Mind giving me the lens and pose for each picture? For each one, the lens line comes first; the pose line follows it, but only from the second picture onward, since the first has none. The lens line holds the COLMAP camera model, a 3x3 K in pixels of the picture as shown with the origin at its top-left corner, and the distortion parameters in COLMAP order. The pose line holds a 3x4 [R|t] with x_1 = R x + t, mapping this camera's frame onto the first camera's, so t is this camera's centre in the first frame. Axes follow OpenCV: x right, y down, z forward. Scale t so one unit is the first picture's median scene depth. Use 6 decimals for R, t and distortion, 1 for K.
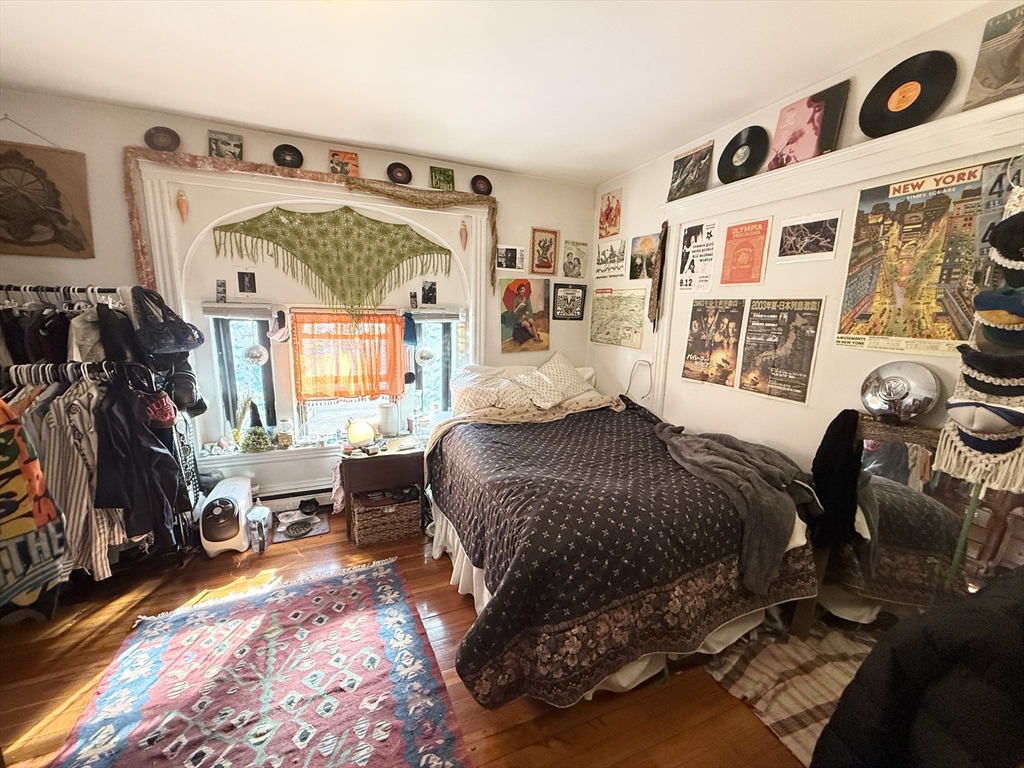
lens RADIAL K [[404.9, 0, 507.9], [0, 404.9, 383.5], [0, 0, 1]] dist [-0.000779, 0.000305]
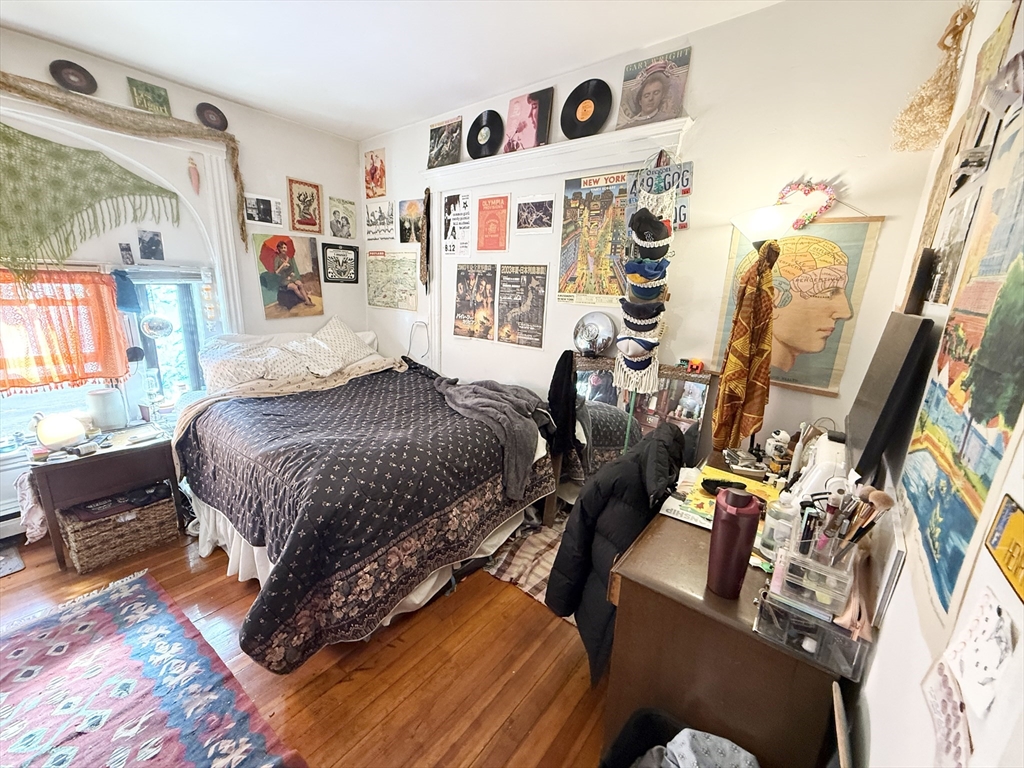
lens RADIAL K [[404.9, 0, 505.7], [0, 404.9, 383.2], [0, 0, 1]] dist [-0.000779, 0.000305]
pose [[0.877204, -0.104939, 0.468510, 0.023227], [0.069626, 0.993310, 0.092124, 0.028454], [-0.475043, -0.048191, 0.878642, -0.062265]]
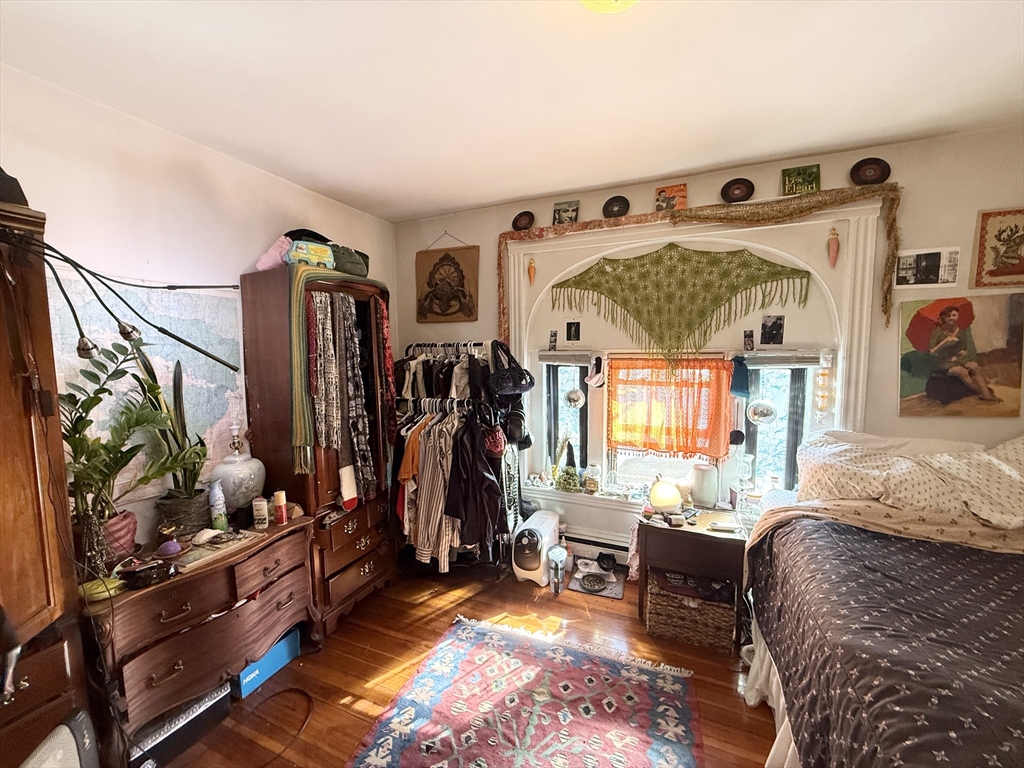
lens RADIAL K [[404.9, 0, 510.7], [0, 404.9, 382.9], [0, 0, 1]] dist [-0.000779, 0.000305]
pose [[0.695307, 0.031913, -0.718004, 0.021519], [-0.103952, 0.992974, -0.056531, -0.040863], [0.711156, 0.113944, 0.693739, 0.174018]]
